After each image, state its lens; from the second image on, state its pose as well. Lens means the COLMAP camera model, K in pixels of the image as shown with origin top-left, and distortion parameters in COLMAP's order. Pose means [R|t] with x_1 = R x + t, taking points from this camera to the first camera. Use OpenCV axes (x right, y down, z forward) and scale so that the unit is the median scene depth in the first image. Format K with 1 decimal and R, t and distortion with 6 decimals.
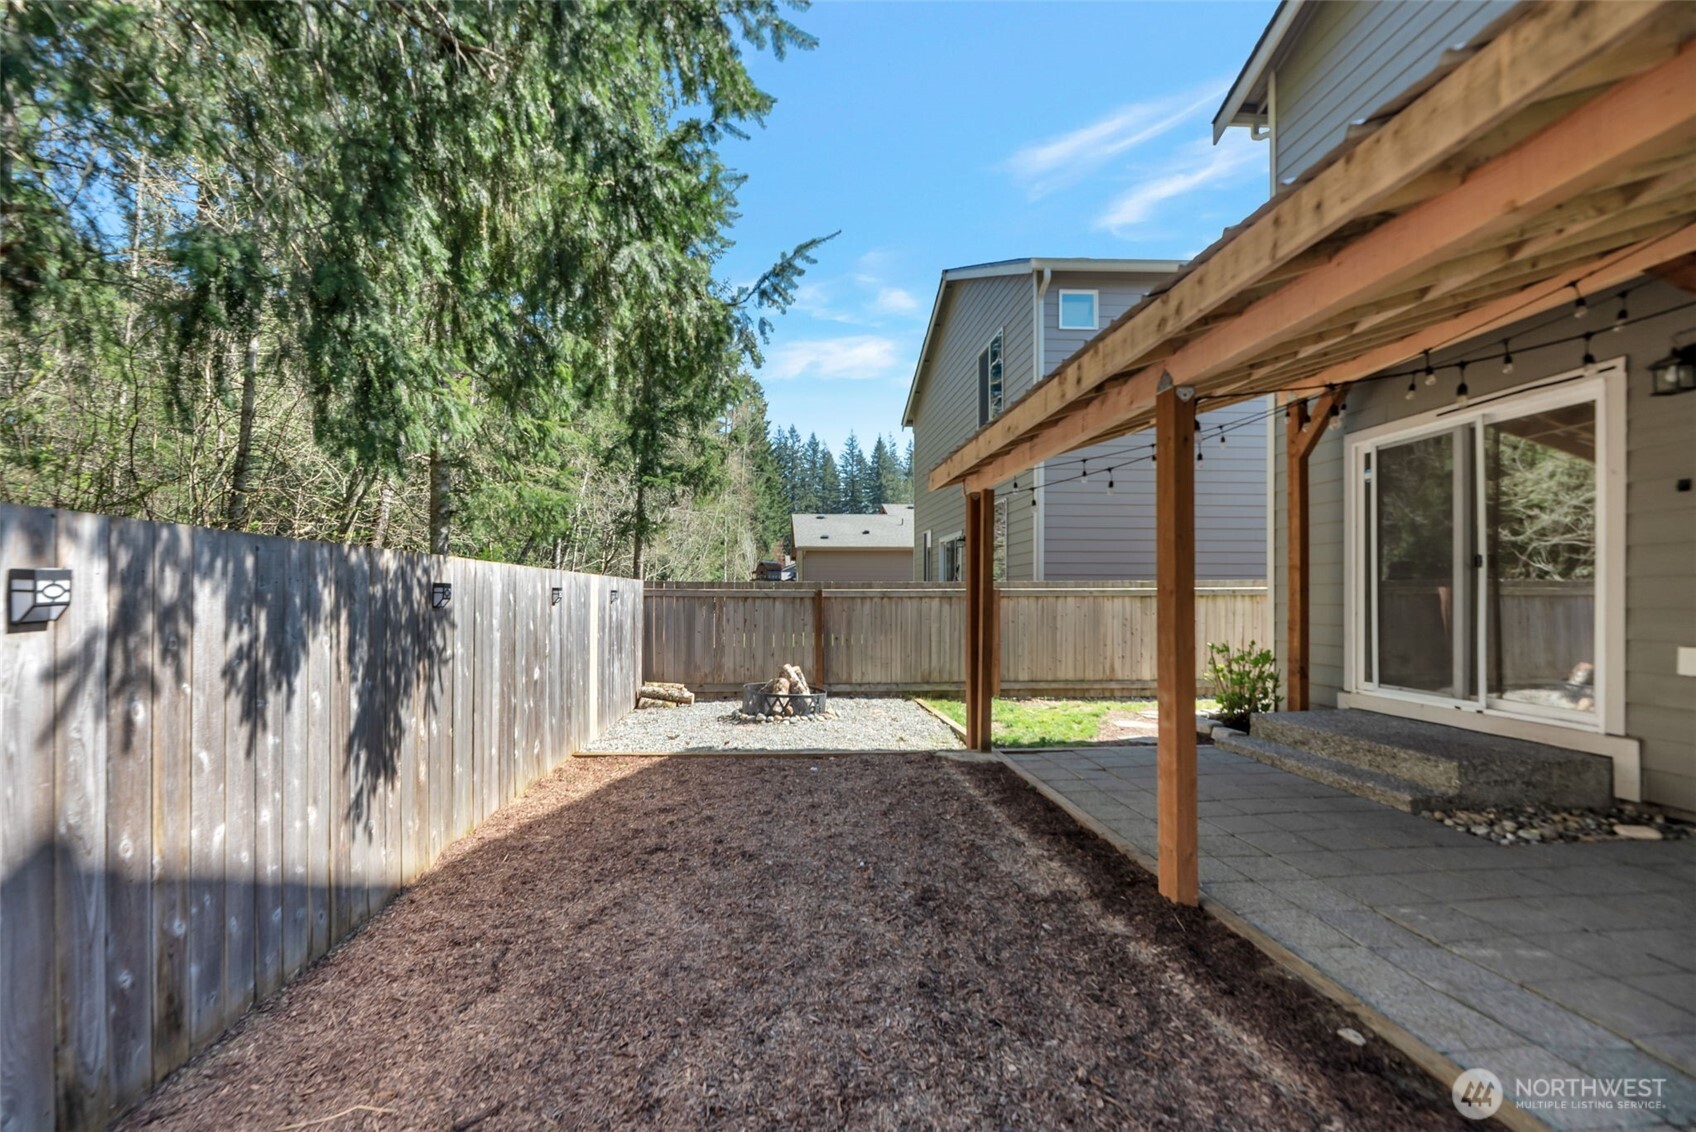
lens RADIAL K [[767.2, 0, 848.0], [0, 767.2, 566.0], [0, 0, 1]] dist [-0.001726, -0.000064]
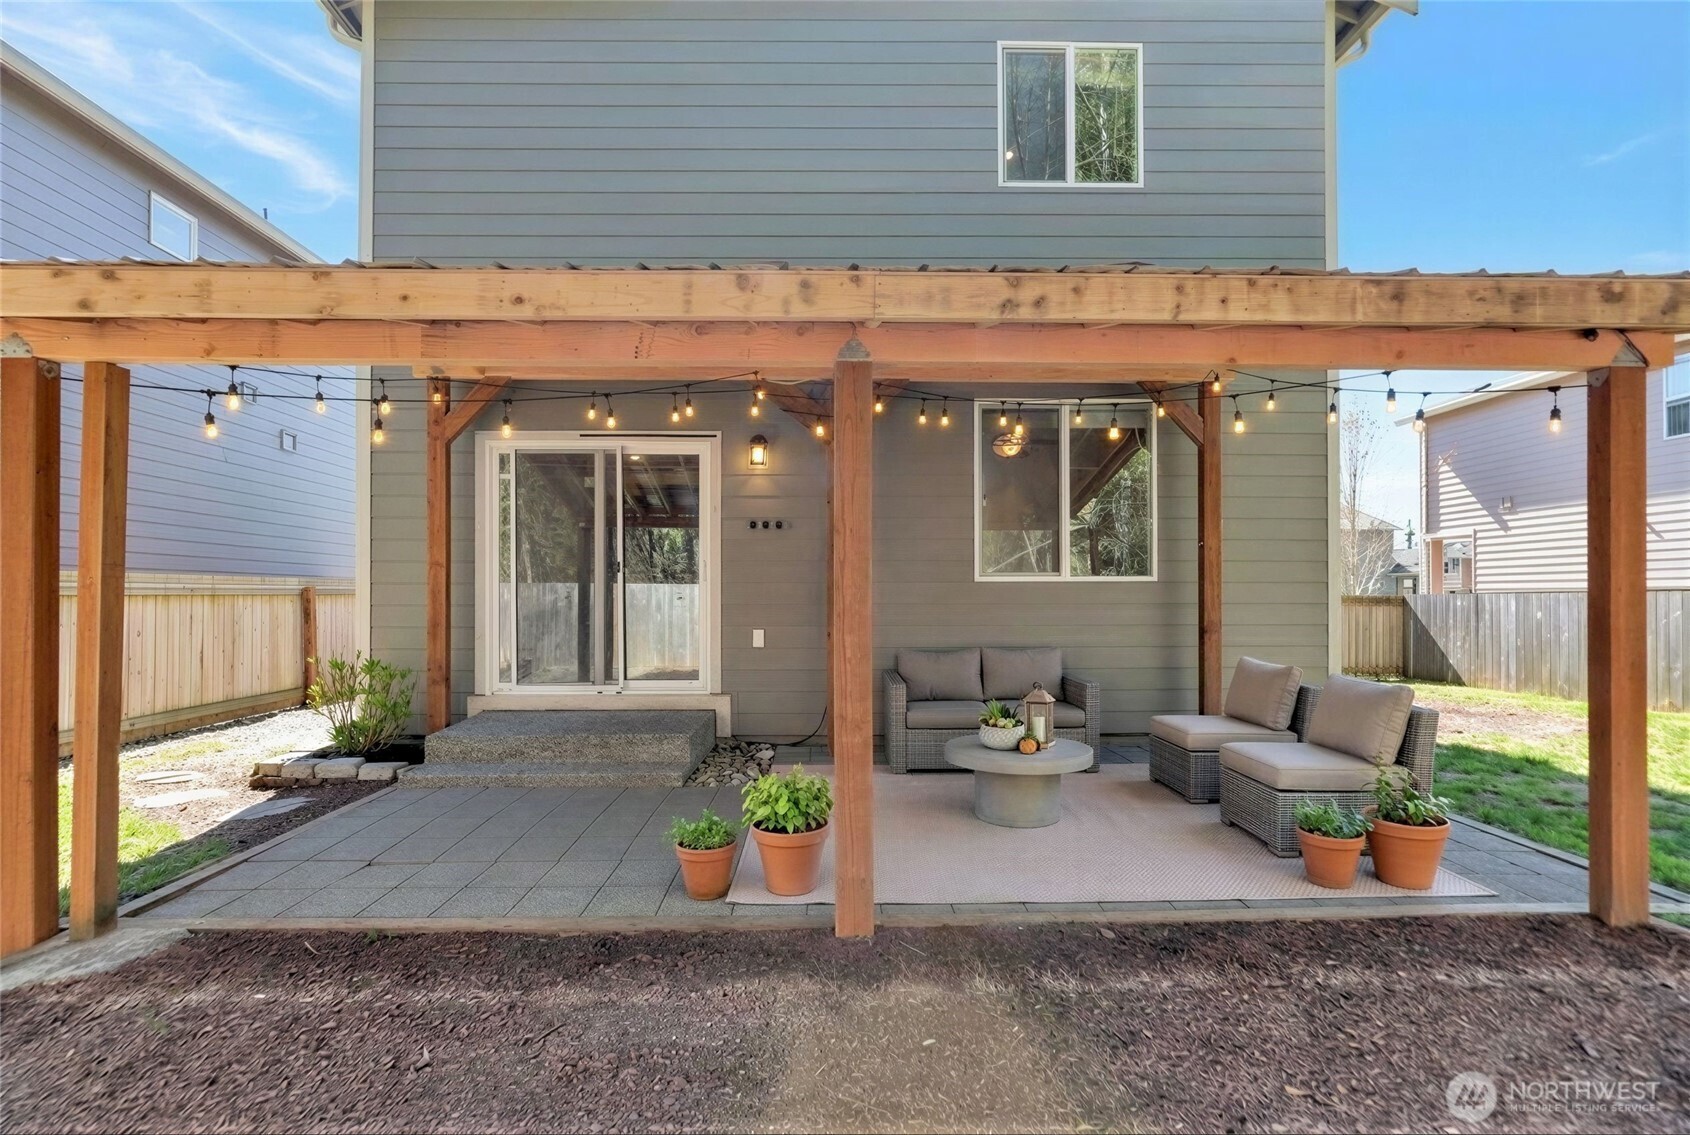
lens RADIAL K [[694.0, 0, 842.1], [0, 694.0, 594.3], [0, 0, 1]] dist [-0.000624, -0.000048]
pose [[0.054209, 0.000205, 0.998530, -0.268202], [-0.033435, 0.999440, 0.001610, 0.025968], [-0.997970, -0.033473, 0.054186, 0.676676]]
